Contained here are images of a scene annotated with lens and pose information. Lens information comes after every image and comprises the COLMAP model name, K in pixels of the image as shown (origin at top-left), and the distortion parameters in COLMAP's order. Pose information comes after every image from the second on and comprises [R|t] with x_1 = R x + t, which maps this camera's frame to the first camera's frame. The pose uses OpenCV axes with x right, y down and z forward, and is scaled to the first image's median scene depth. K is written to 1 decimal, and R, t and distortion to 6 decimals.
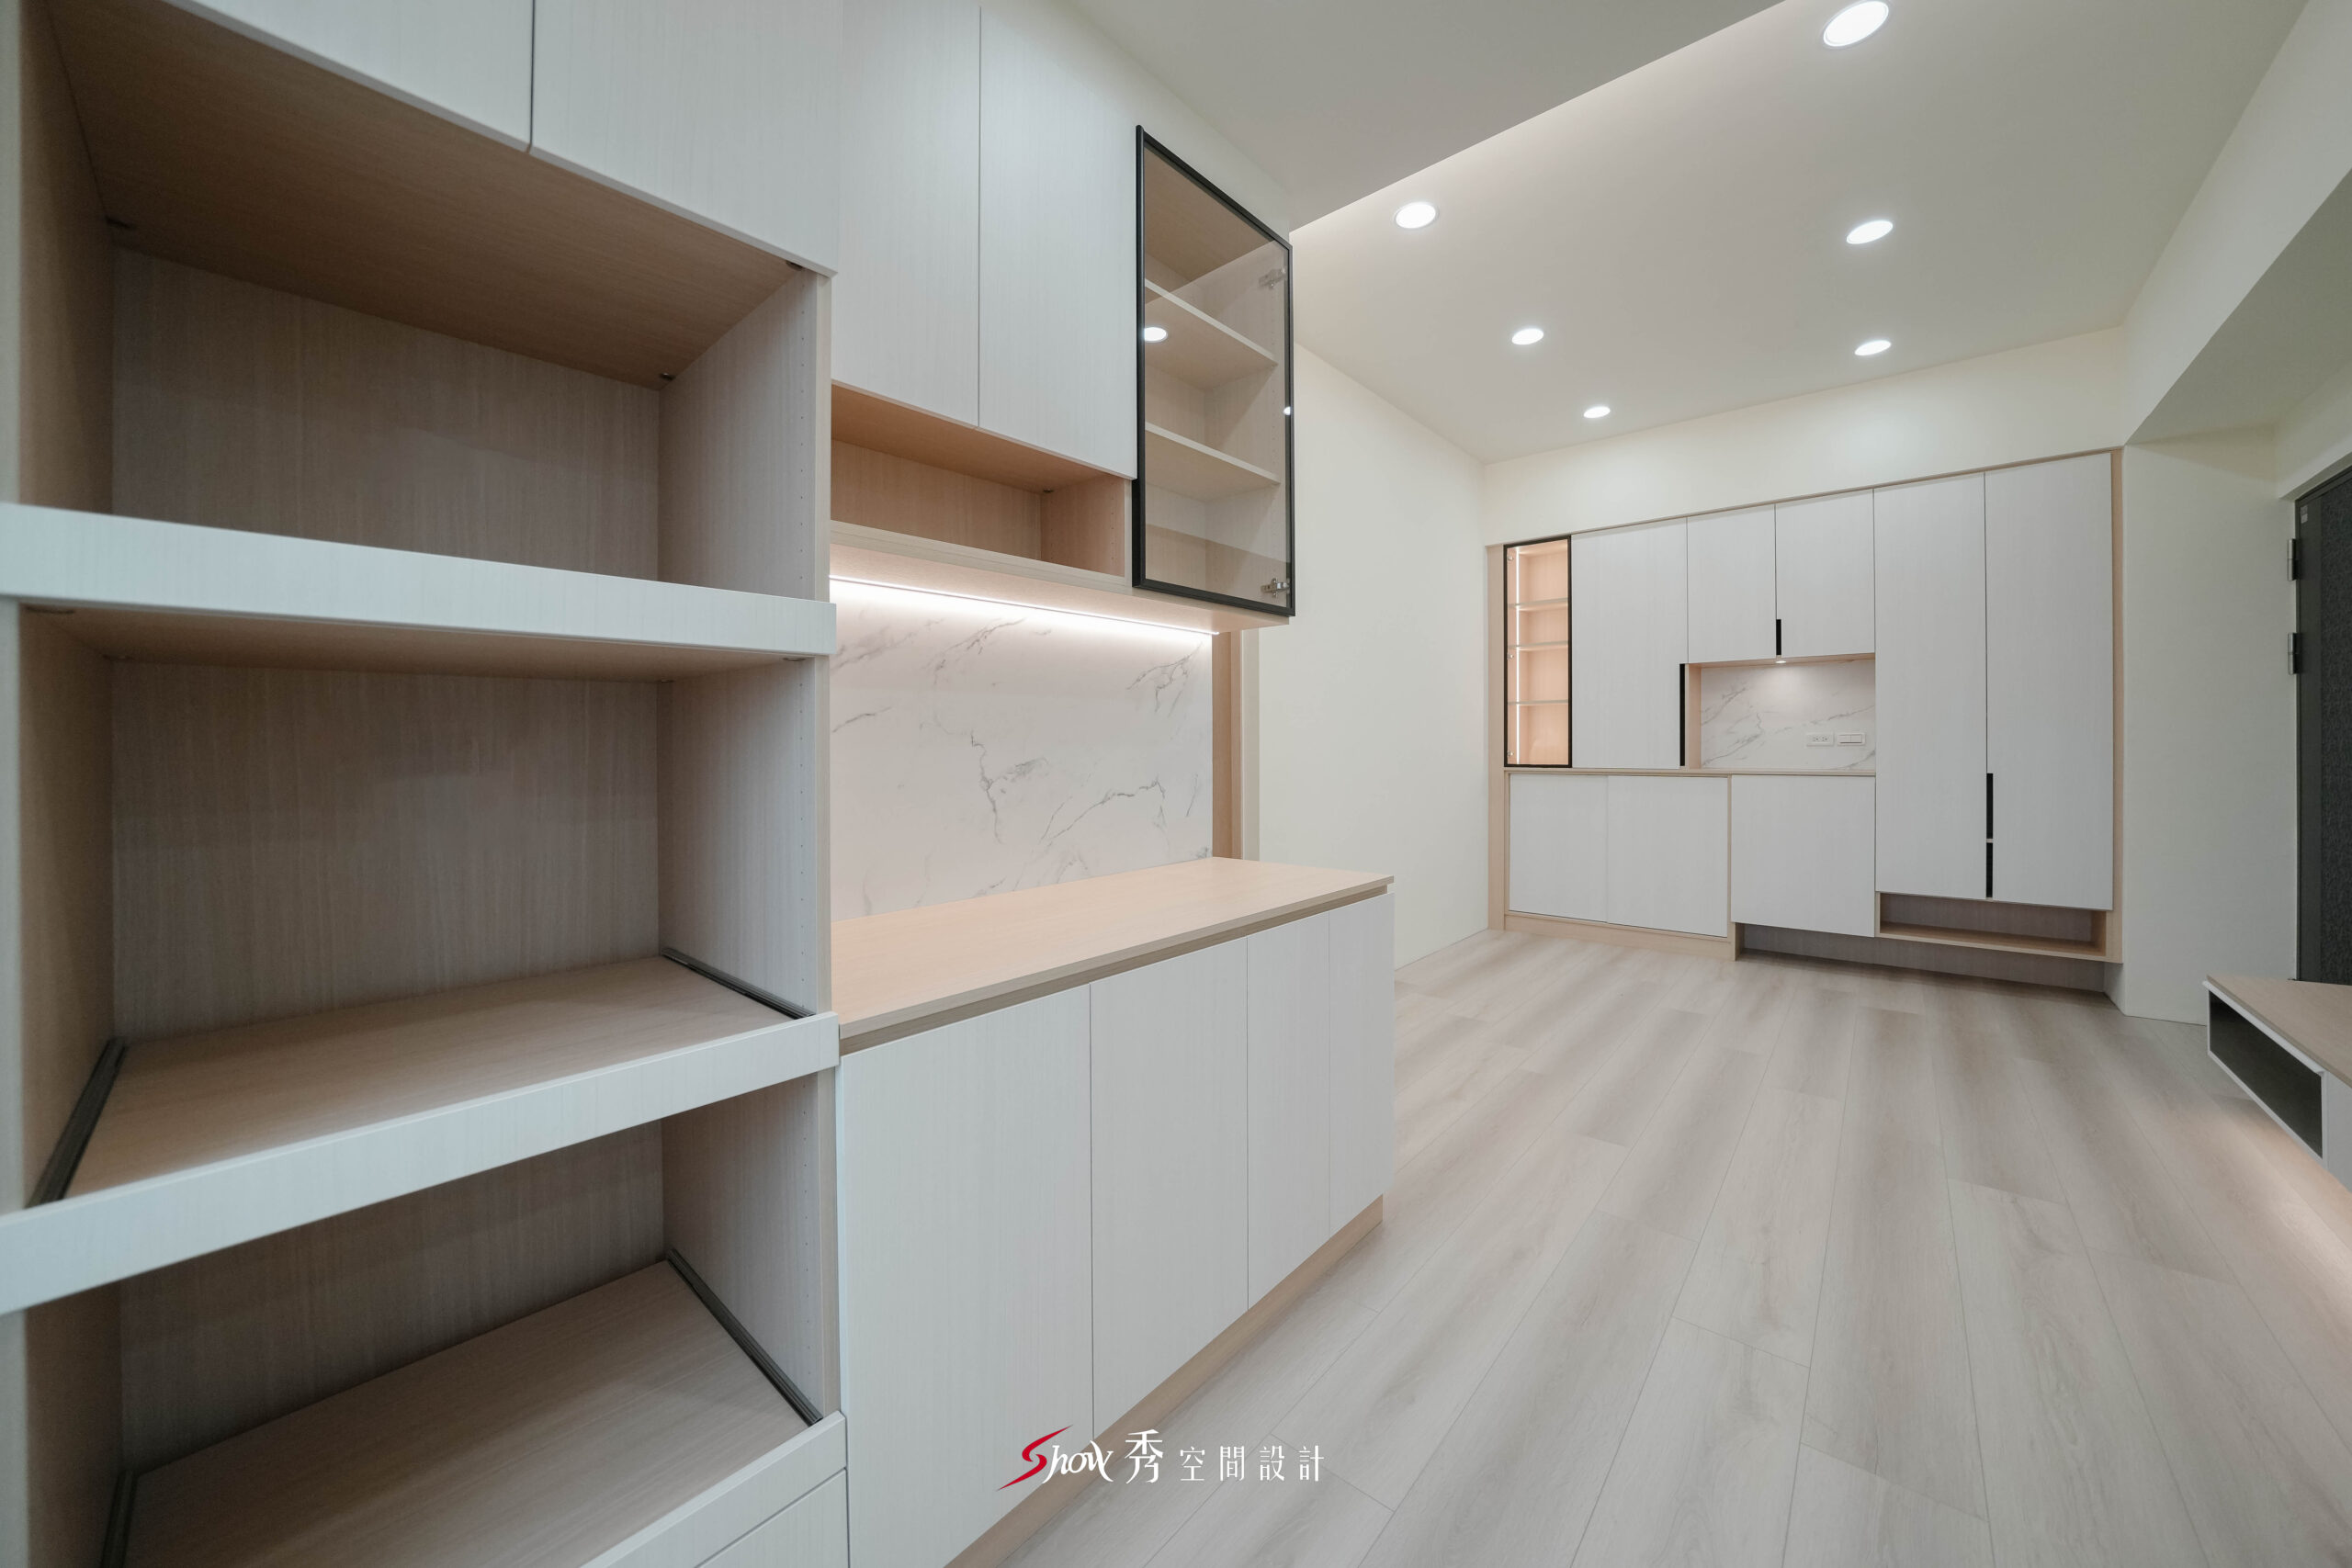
lens RADIAL K [[838.9, 0, 1171.1], [0, 838.9, 750.4], [0, 0, 1]] dist [-0.033679, 0.005791]
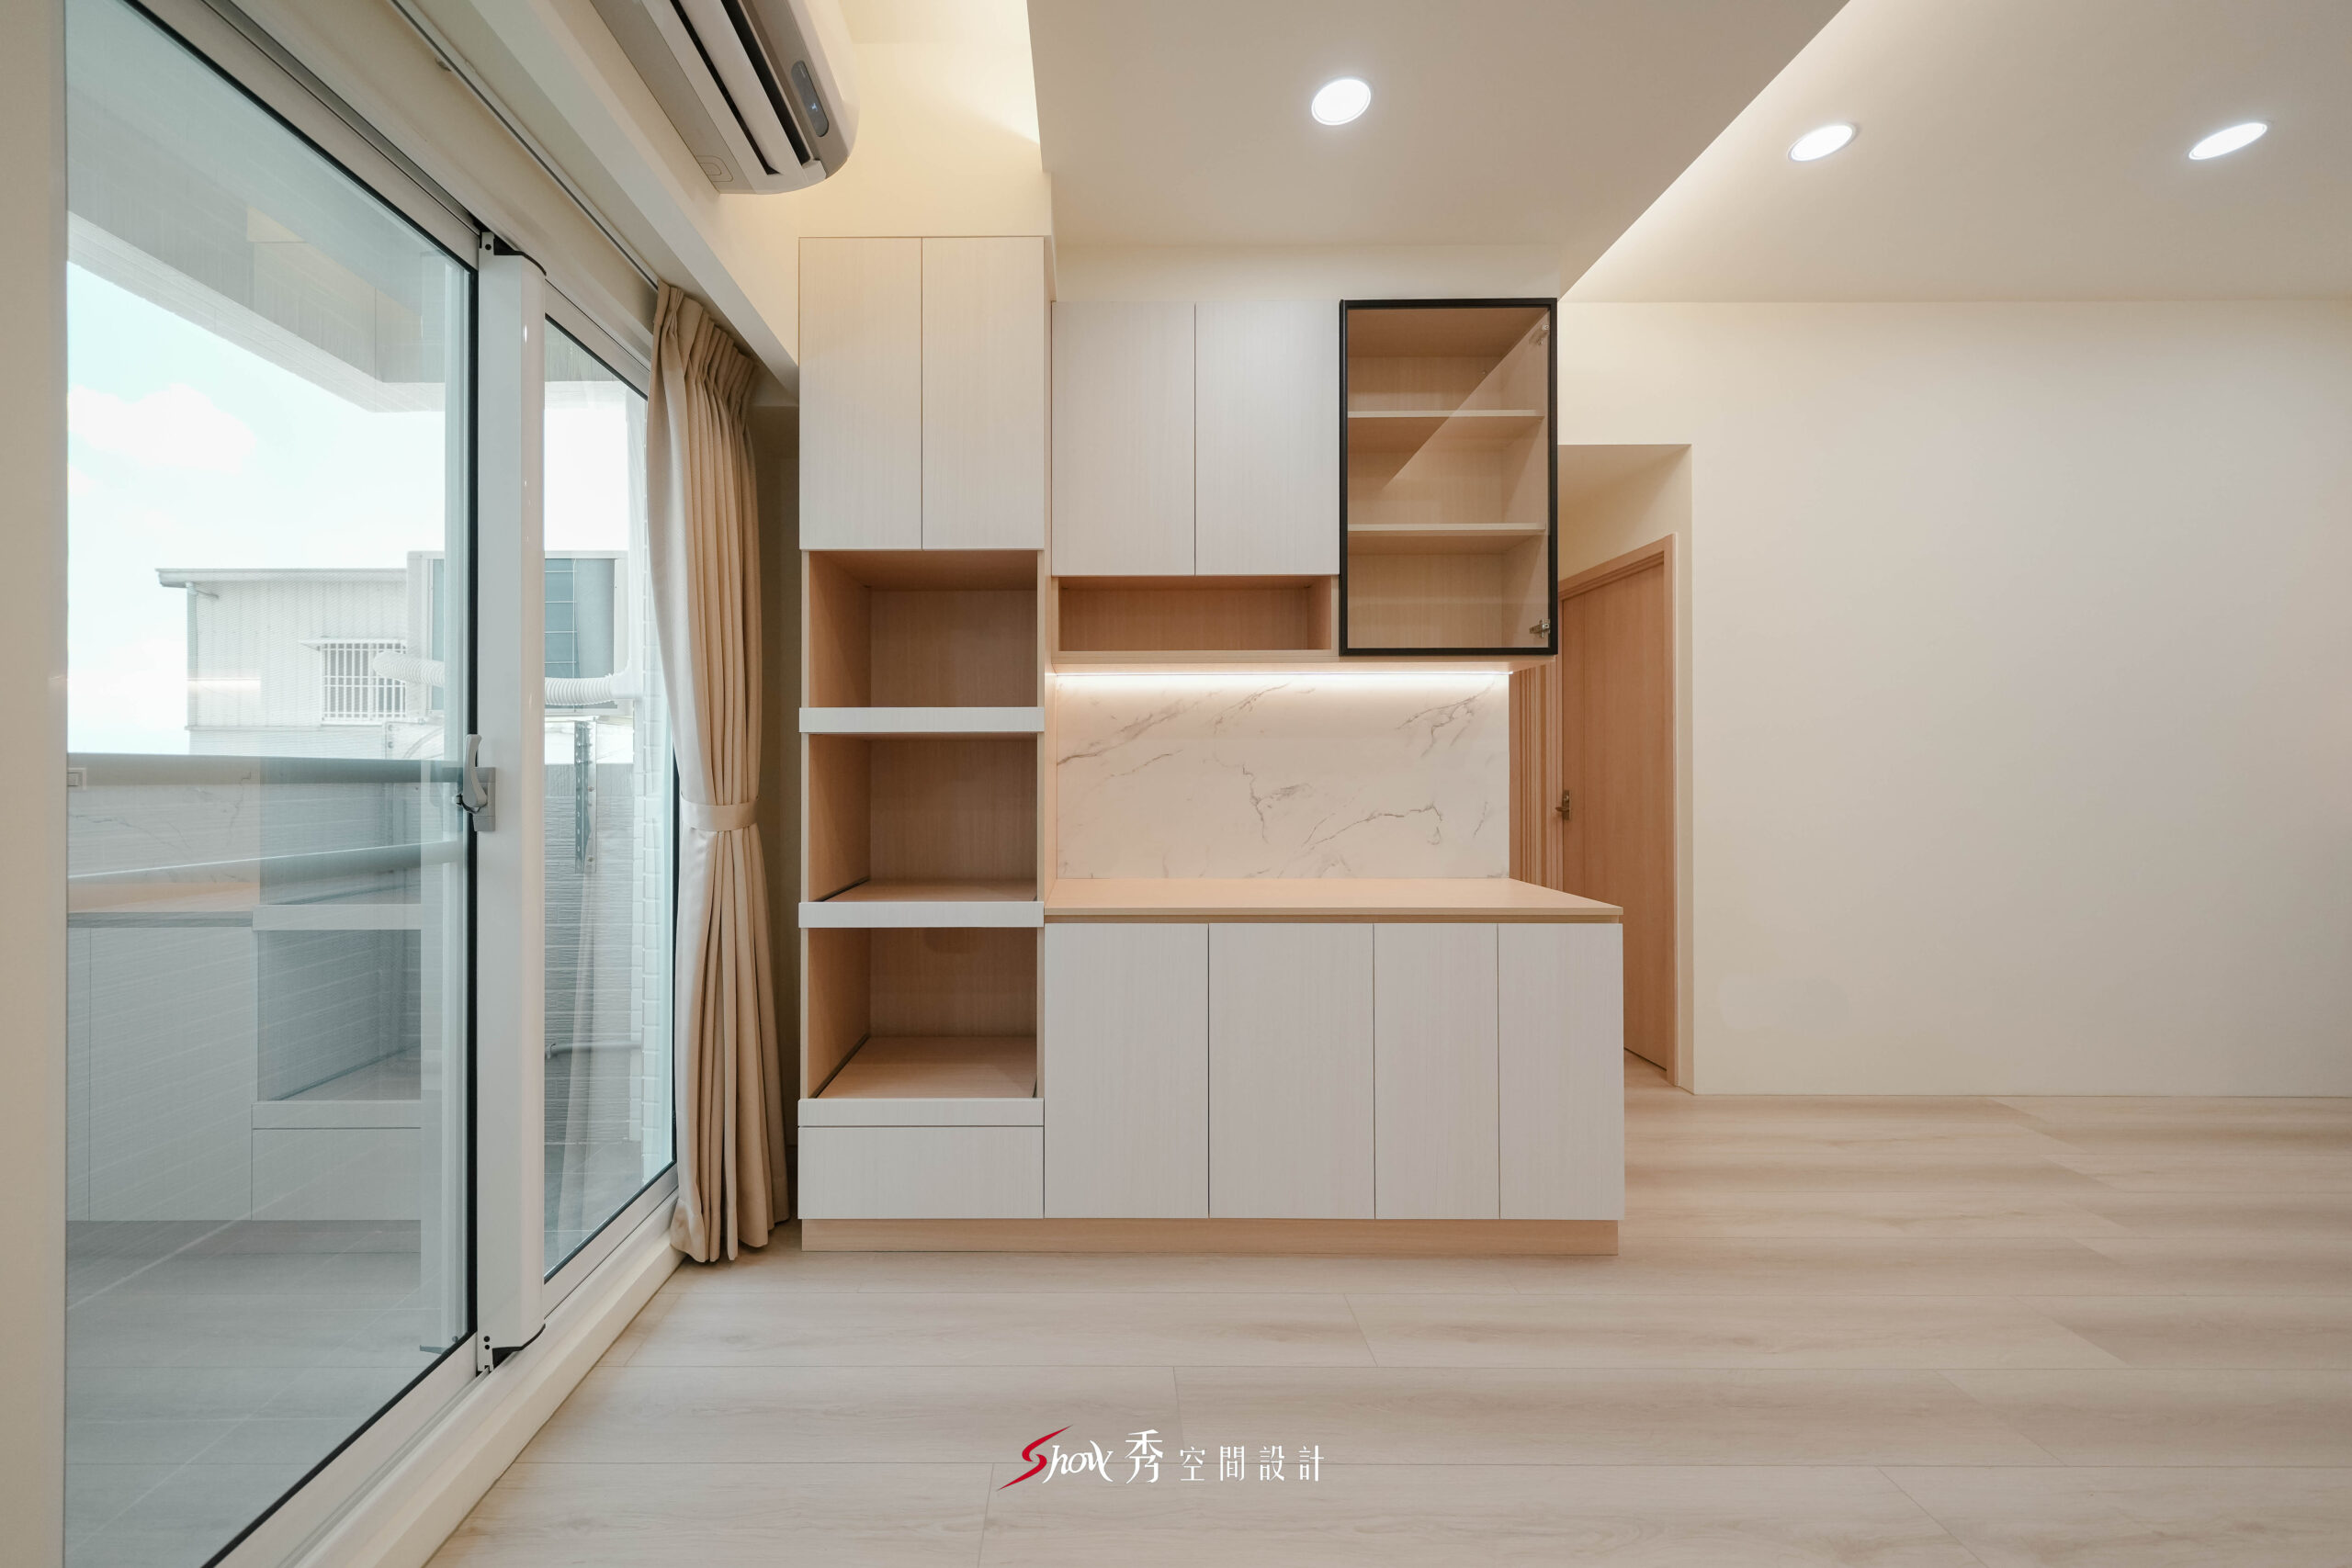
lens RADIAL K [[834.5, 0, 1088.0], [0, 834.5, 786.9], [0, 0, 1]] dist [0.008327, 0.000002]
pose [[0.659982, 0.022292, -0.750951, 0.325609], [-0.011617, 0.999743, 0.019468, -0.004312], [0.751192, -0.004125, 0.660071, -0.079987]]
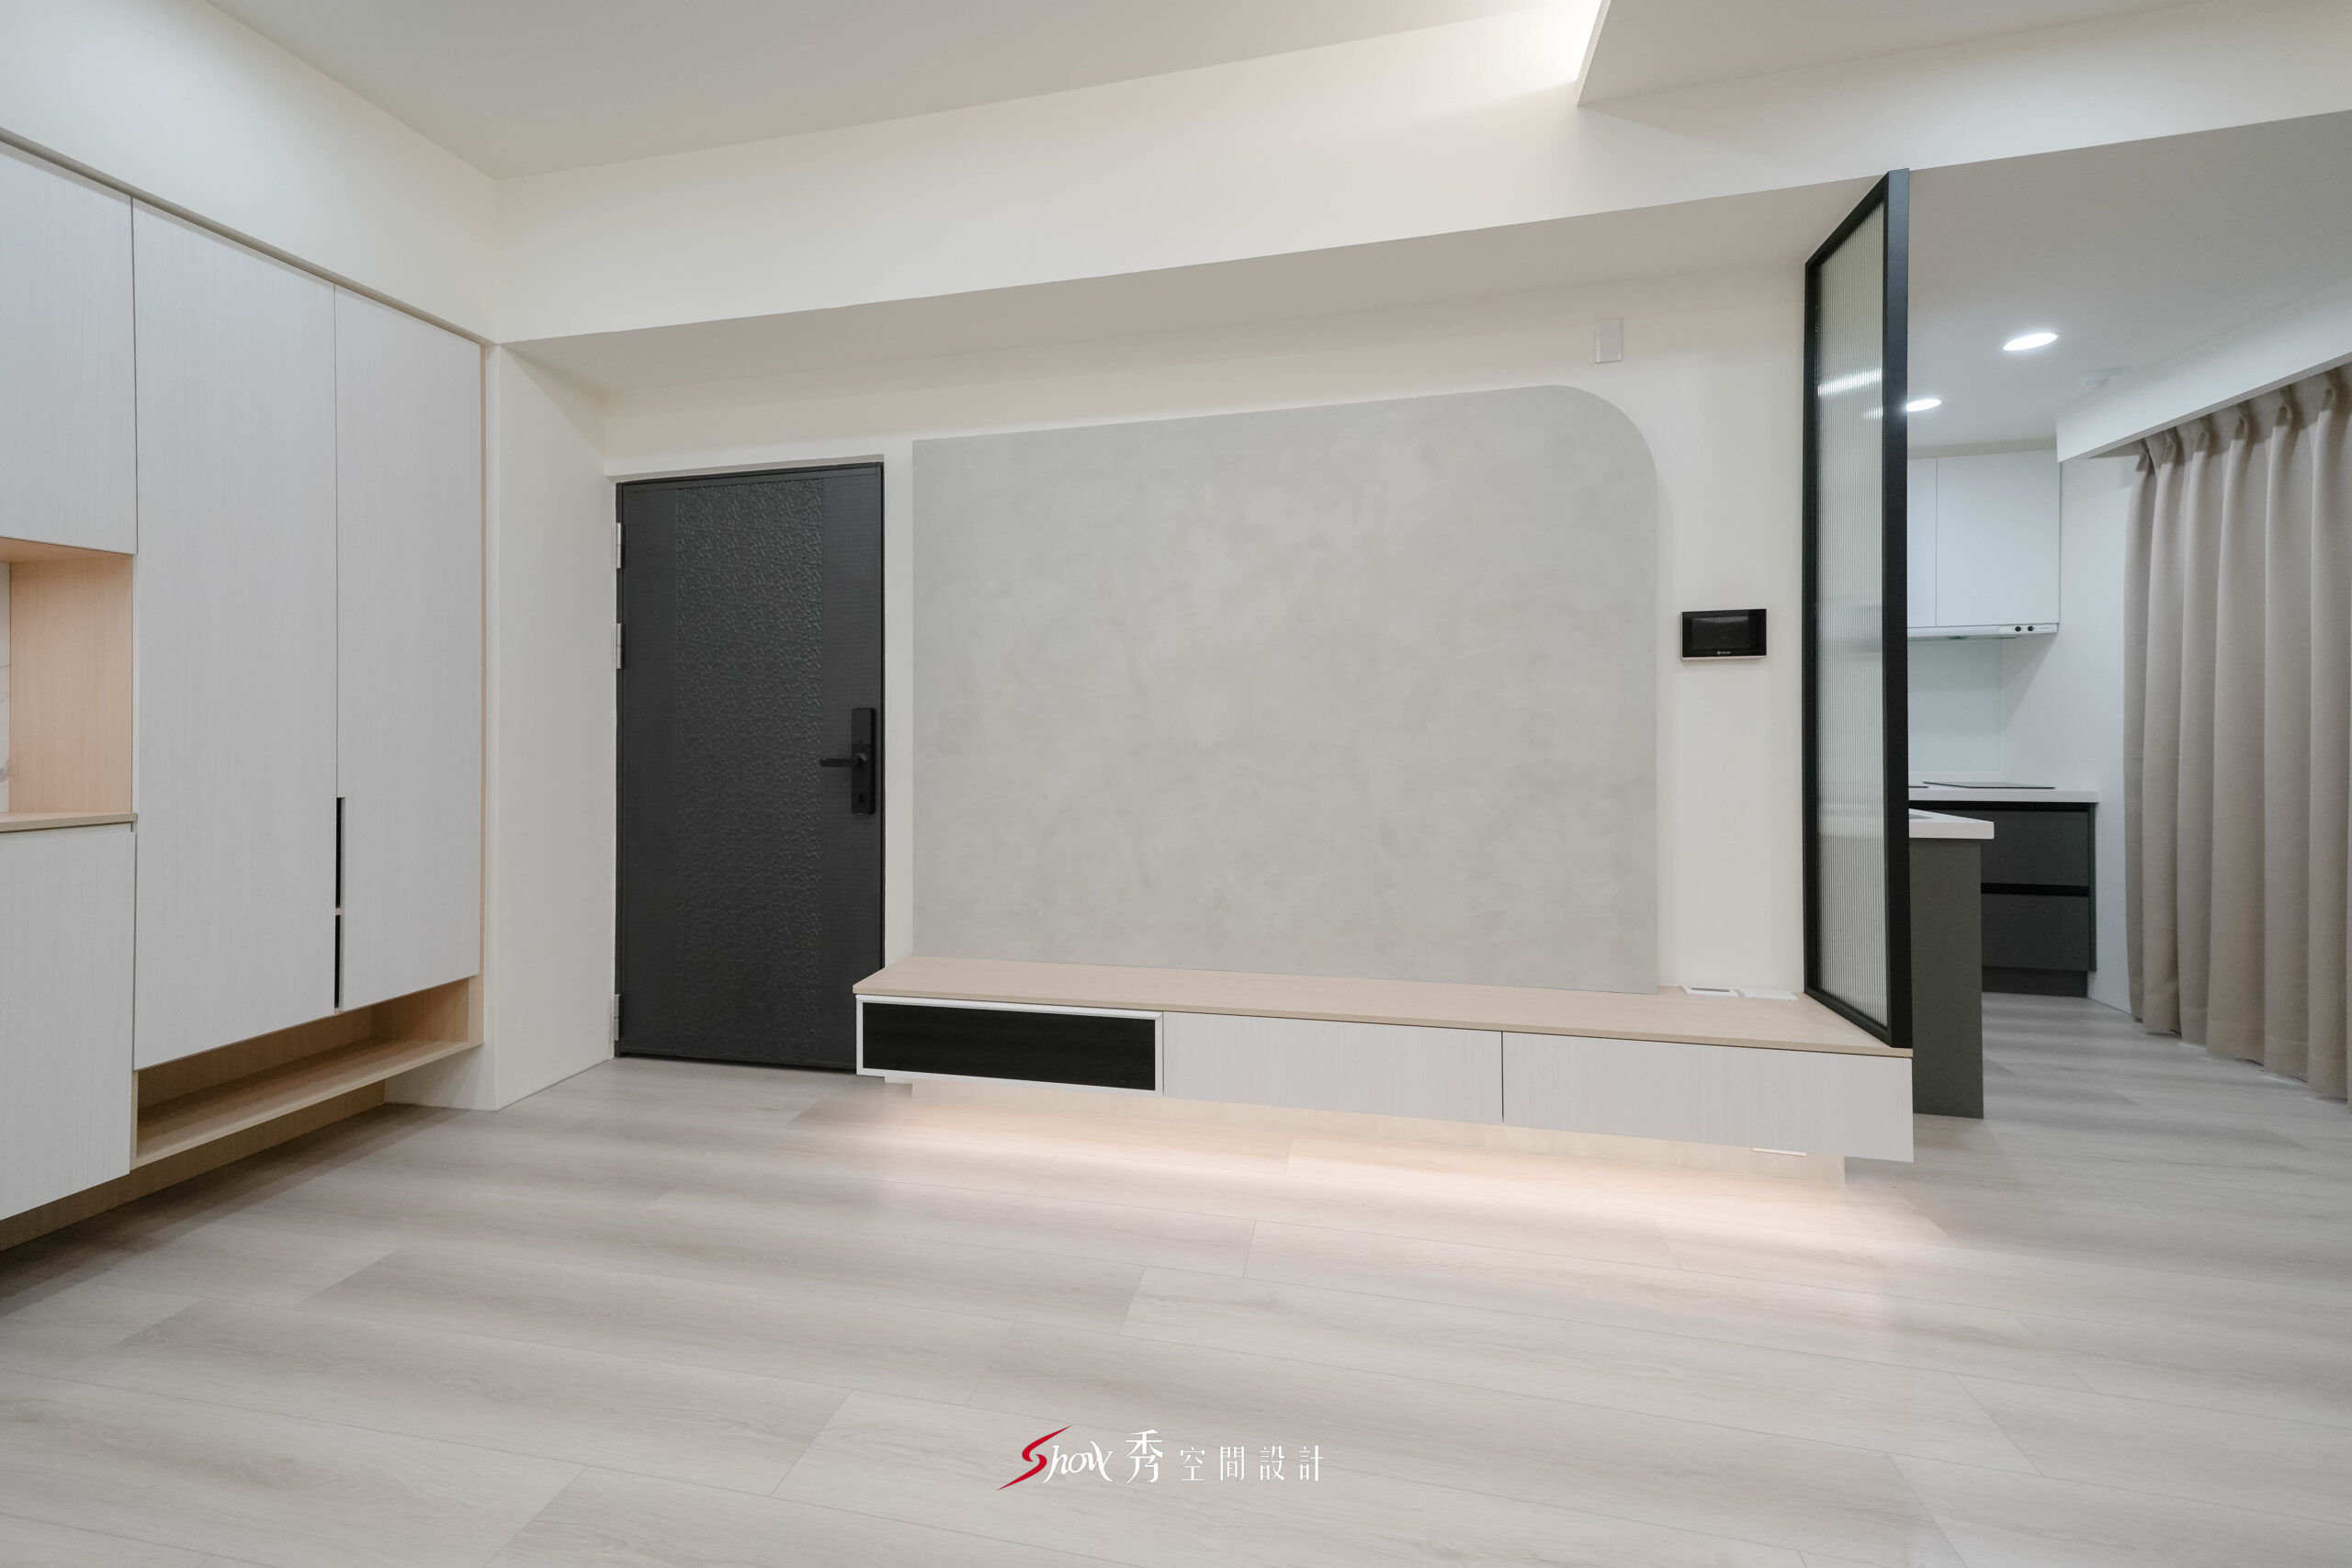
lens RADIAL K [[919.8, 0, 1169.5], [0, 919.8, 720.3], [0, 0, 1]] dist [0.023318, 0.000012]
pose [[-0.480745, 0.018707, 0.876661, 0.117922], [0.020672, 0.999736, -0.009997, -0.007230], [-0.876617, 0.013316, -0.481005, 0.801729]]
